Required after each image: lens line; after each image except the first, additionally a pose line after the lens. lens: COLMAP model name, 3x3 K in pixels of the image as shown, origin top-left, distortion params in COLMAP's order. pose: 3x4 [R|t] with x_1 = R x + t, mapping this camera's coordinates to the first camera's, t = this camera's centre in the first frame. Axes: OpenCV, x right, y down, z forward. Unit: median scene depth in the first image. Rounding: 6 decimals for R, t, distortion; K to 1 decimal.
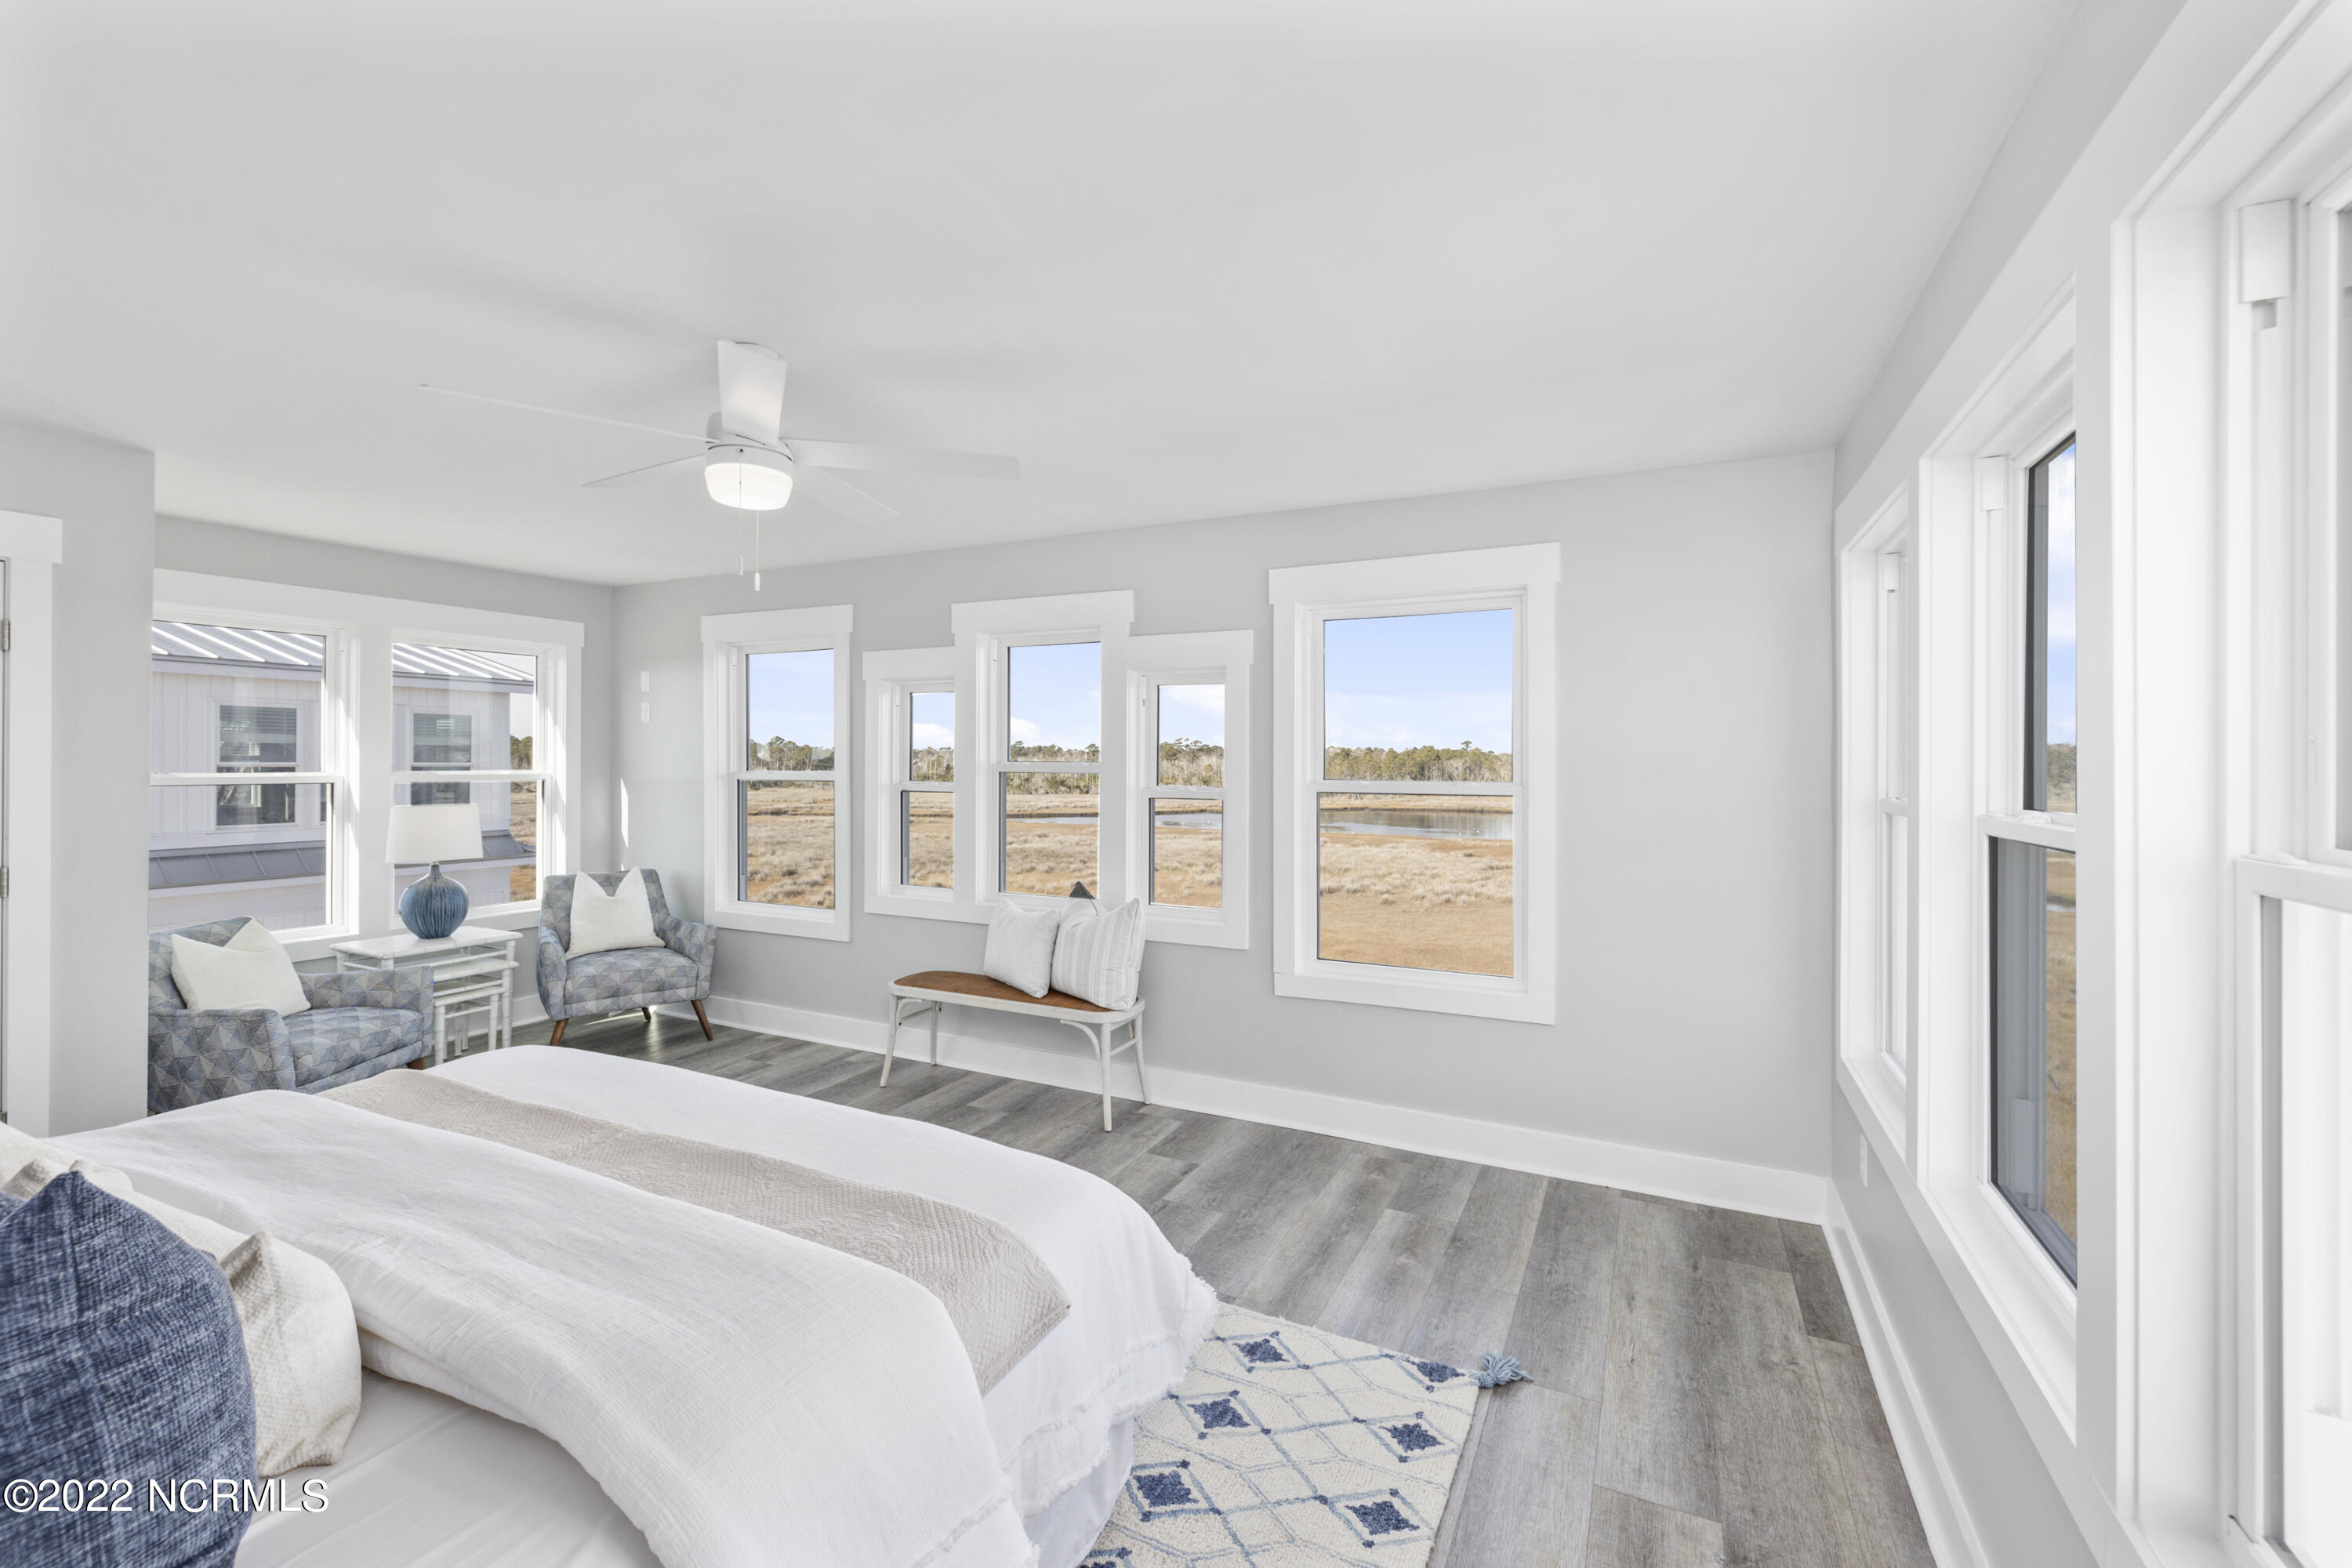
lens RADIAL K [[1011.6, 0, 1143.5], [0, 1011.6, 754.9], [0, 0, 1]] dist [0.004775, 0.000541]
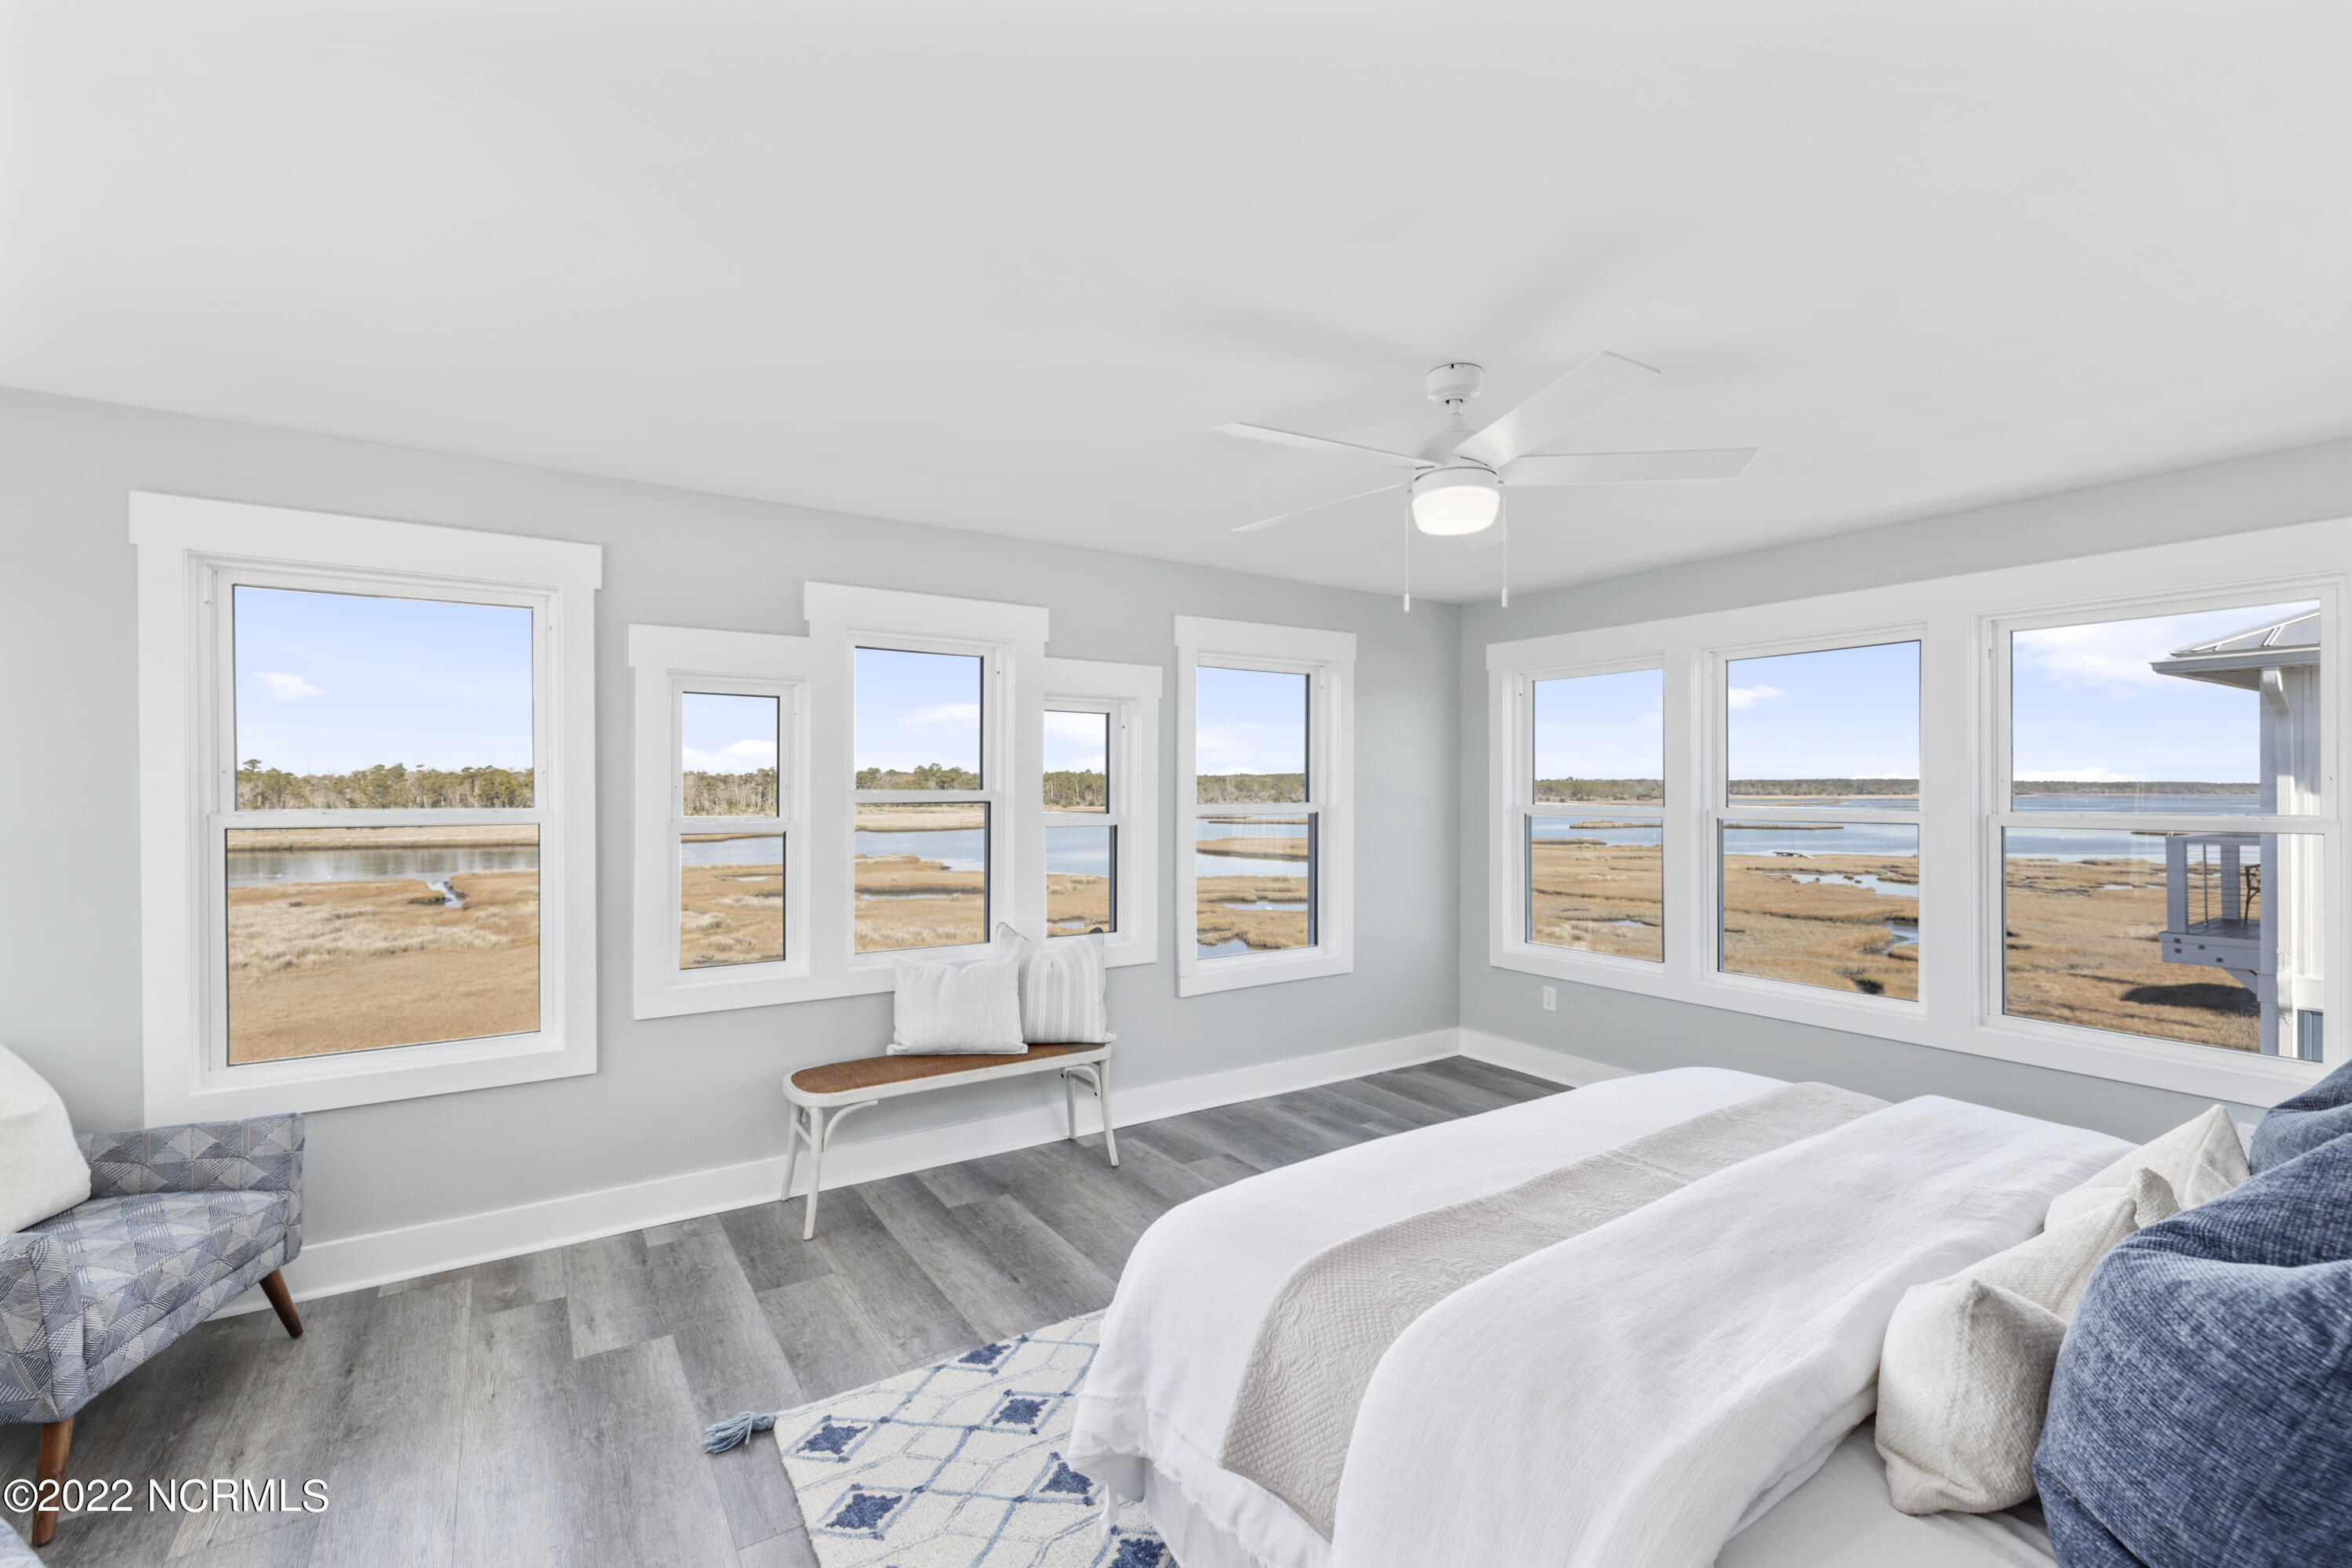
lens RADIAL K [[1005.1, 0, 1168.9], [0, 1005.1, 767.6], [0, 0, 1]] dist [-0.000313, -0.000523]
pose [[0.490847, 0.011899, 0.871165, -0.775765], [-0.002288, 0.999921, -0.012368, -0.001286], [-0.871243, 0.004077, 0.490835, 0.430101]]
